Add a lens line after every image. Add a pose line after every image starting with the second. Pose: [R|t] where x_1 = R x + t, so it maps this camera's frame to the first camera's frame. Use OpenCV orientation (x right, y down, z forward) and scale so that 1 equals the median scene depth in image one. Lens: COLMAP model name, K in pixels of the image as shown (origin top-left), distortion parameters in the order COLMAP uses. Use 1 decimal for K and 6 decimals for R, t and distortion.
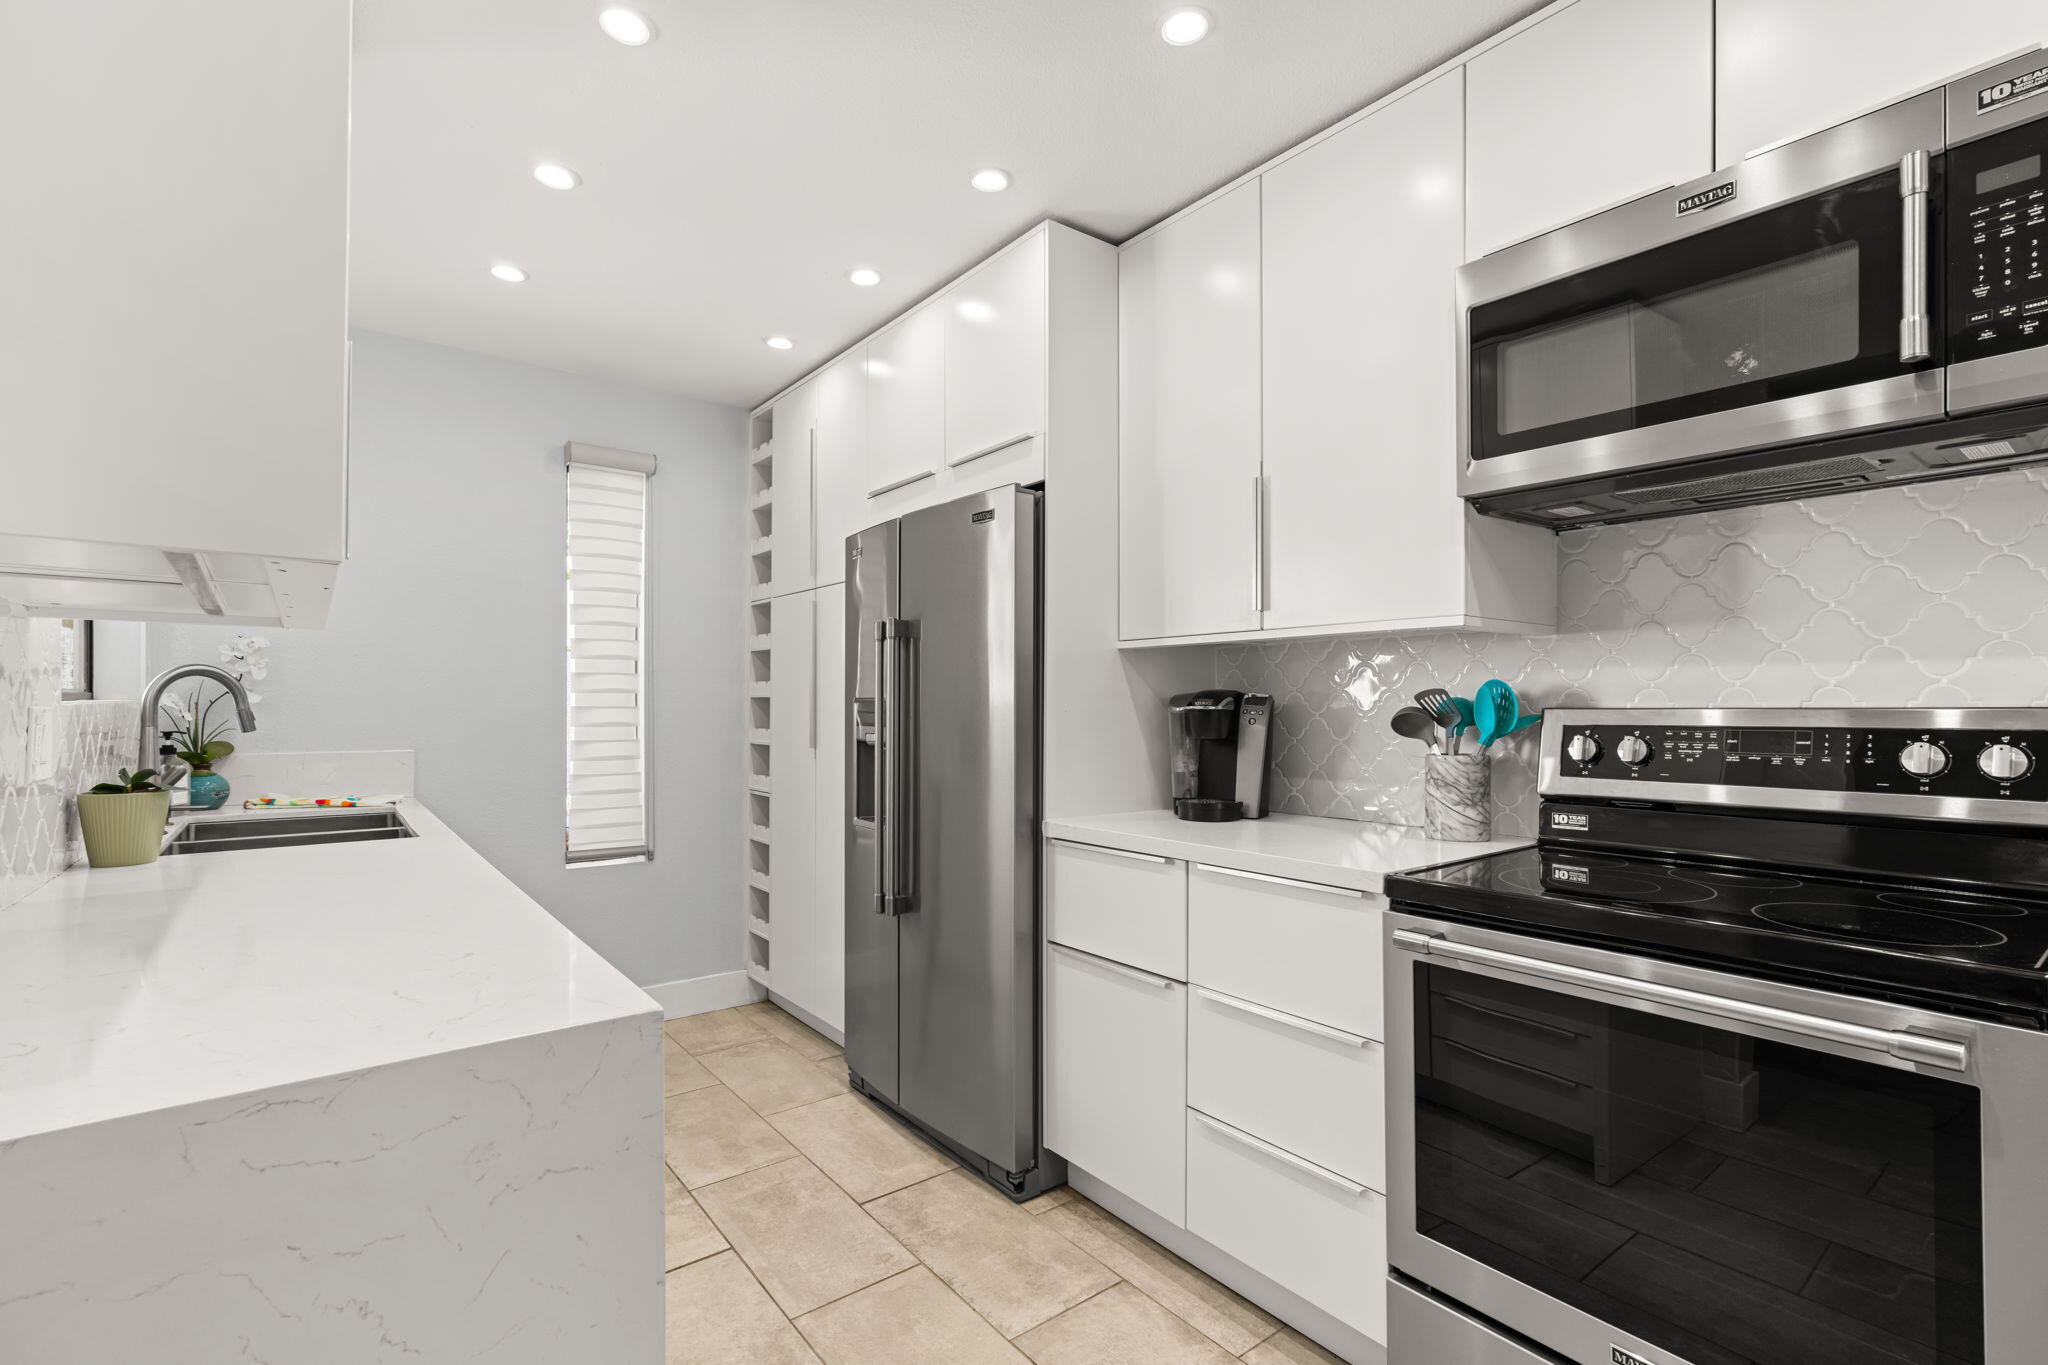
lens RADIAL K [[928.2, 0, 1031.5], [0, 928.2, 698.0], [0, 0, 1]] dist [-0.002279, 0.000496]
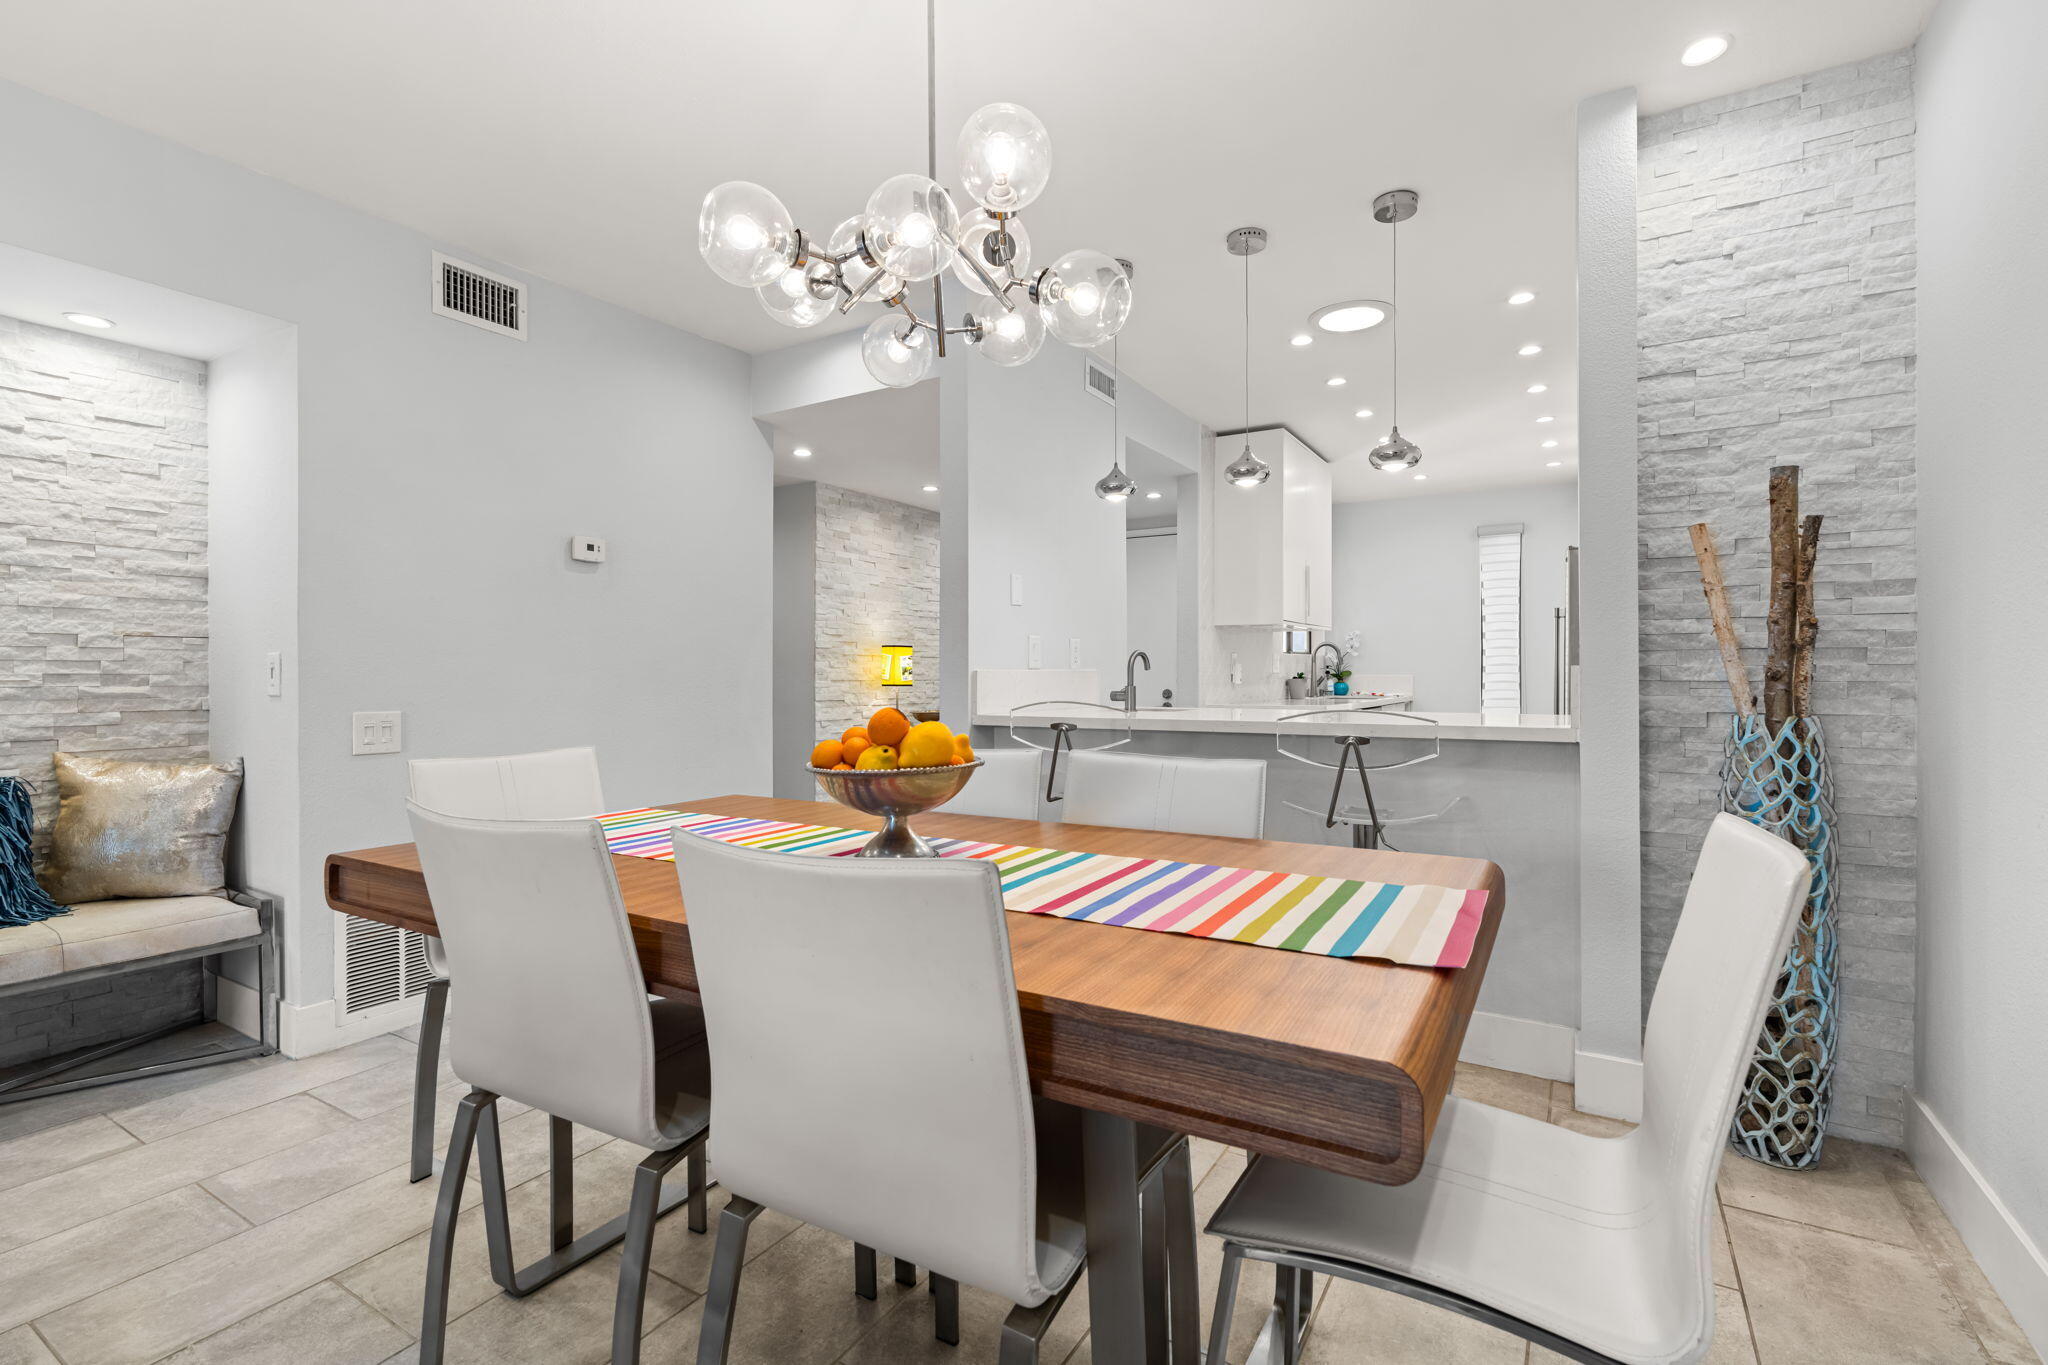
lens RADIAL K [[929.3, 0, 1031.9], [0, 929.3, 688.7], [0, 0, 1]] dist [0.000793, 0.000411]
pose [[0.353516, 0.011090, -0.935363, 1.868592], [0.010071, 0.999827, 0.015661, 0.068925], [0.935374, -0.014956, 0.353343, -1.135914]]
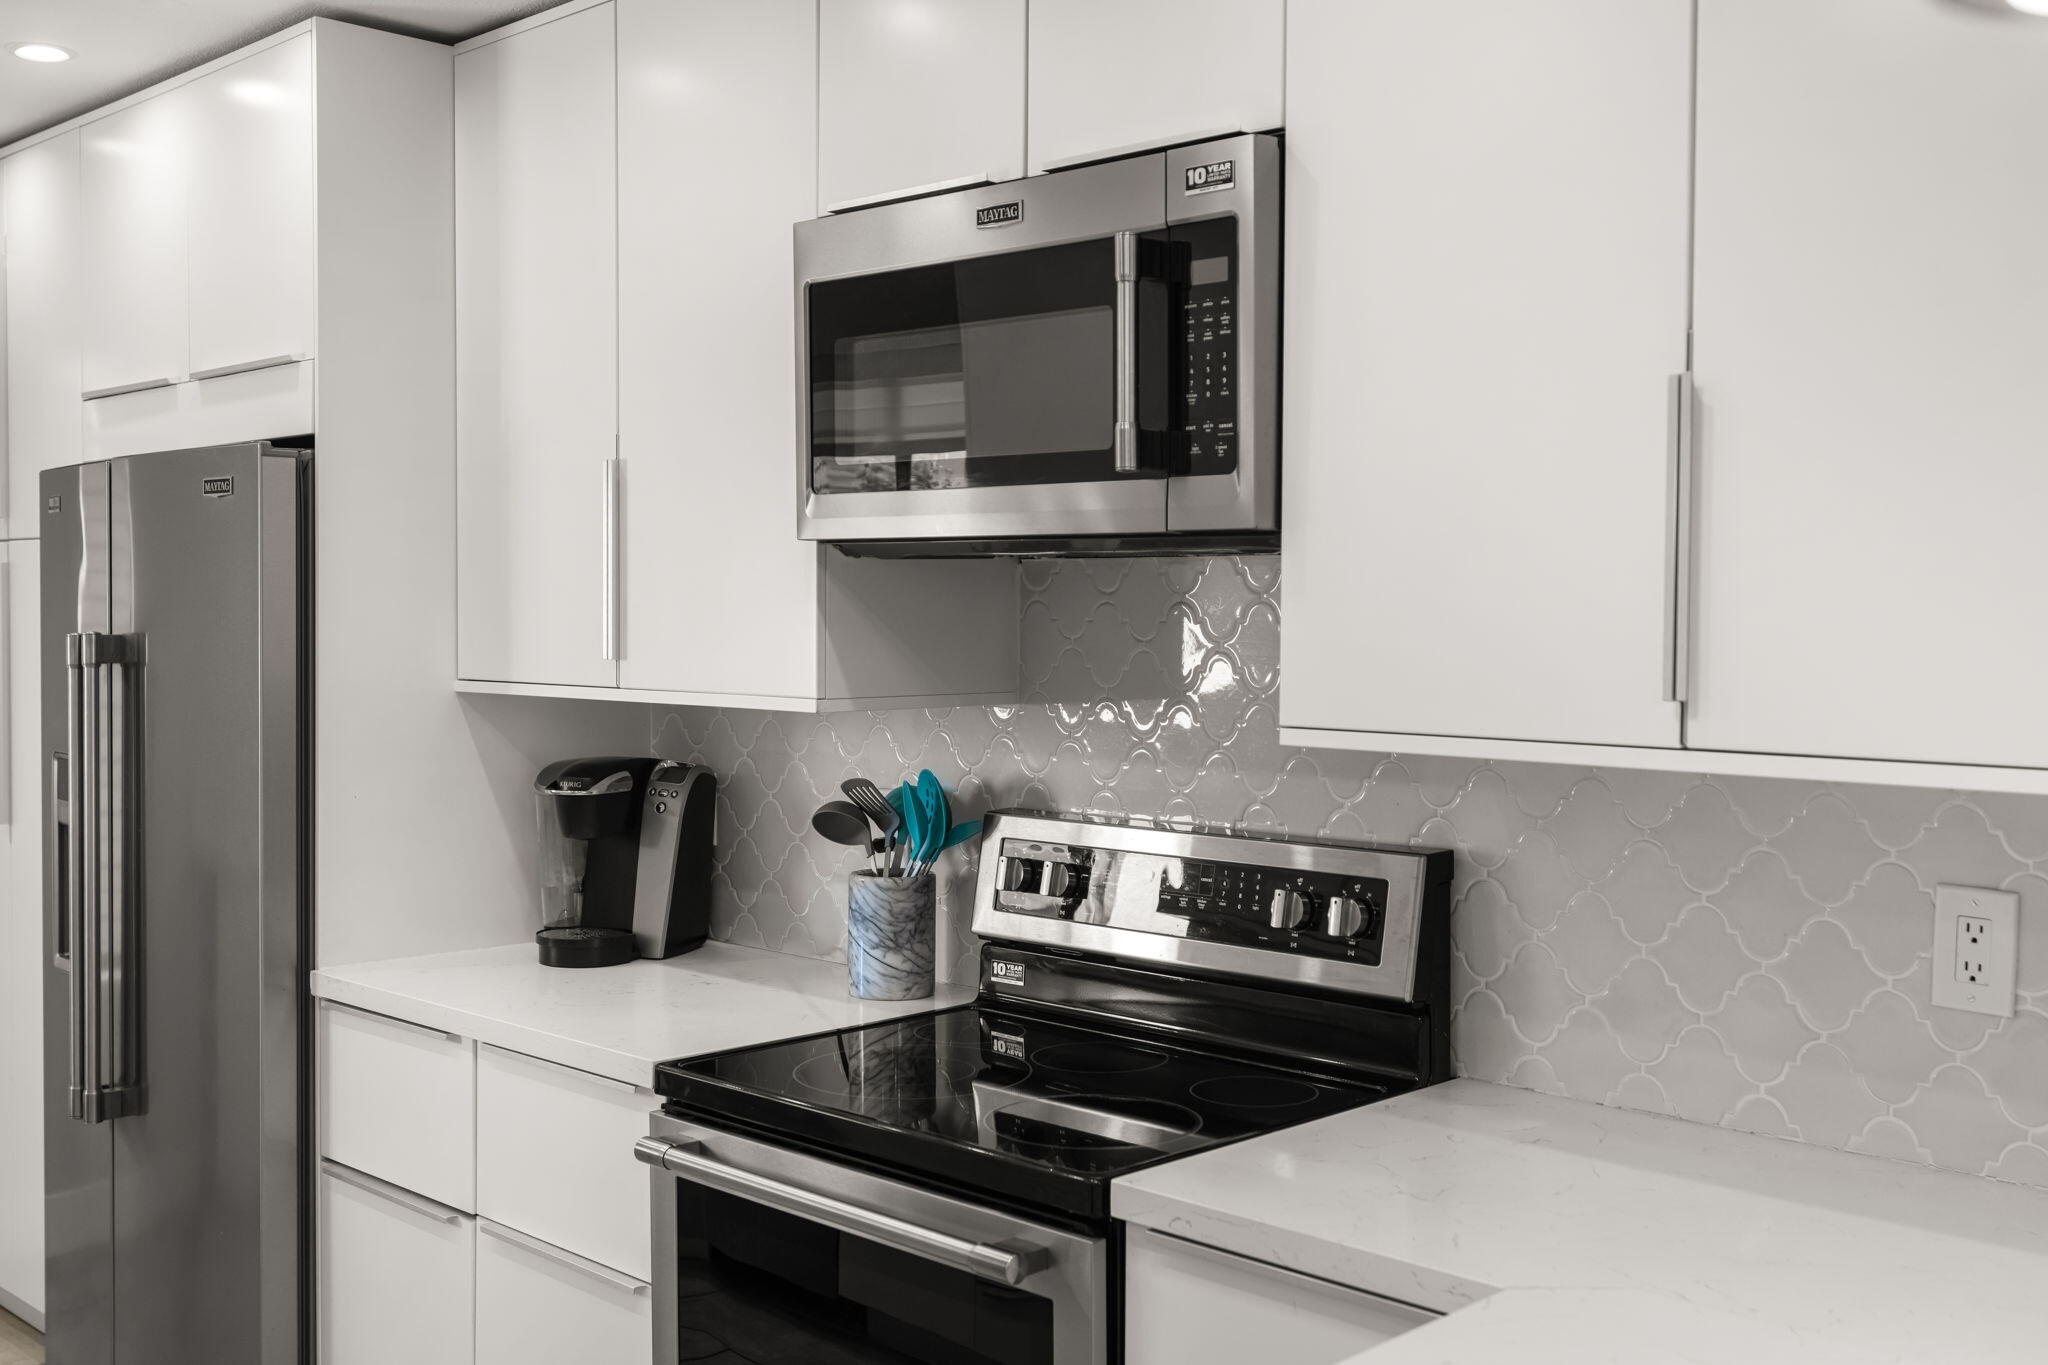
lens RADIAL K [[2044.2, 0, 1029.6], [0, 2044.2, 664.0], [0, 0, 1]] dist [0.012650, 0.014867]
pose [[0.991319, -0.000779, 0.131480, 0.373525], [-0.003975, 0.999348, 0.035891, -0.155203], [-0.131422, -0.036102, 0.990669, -0.535688]]
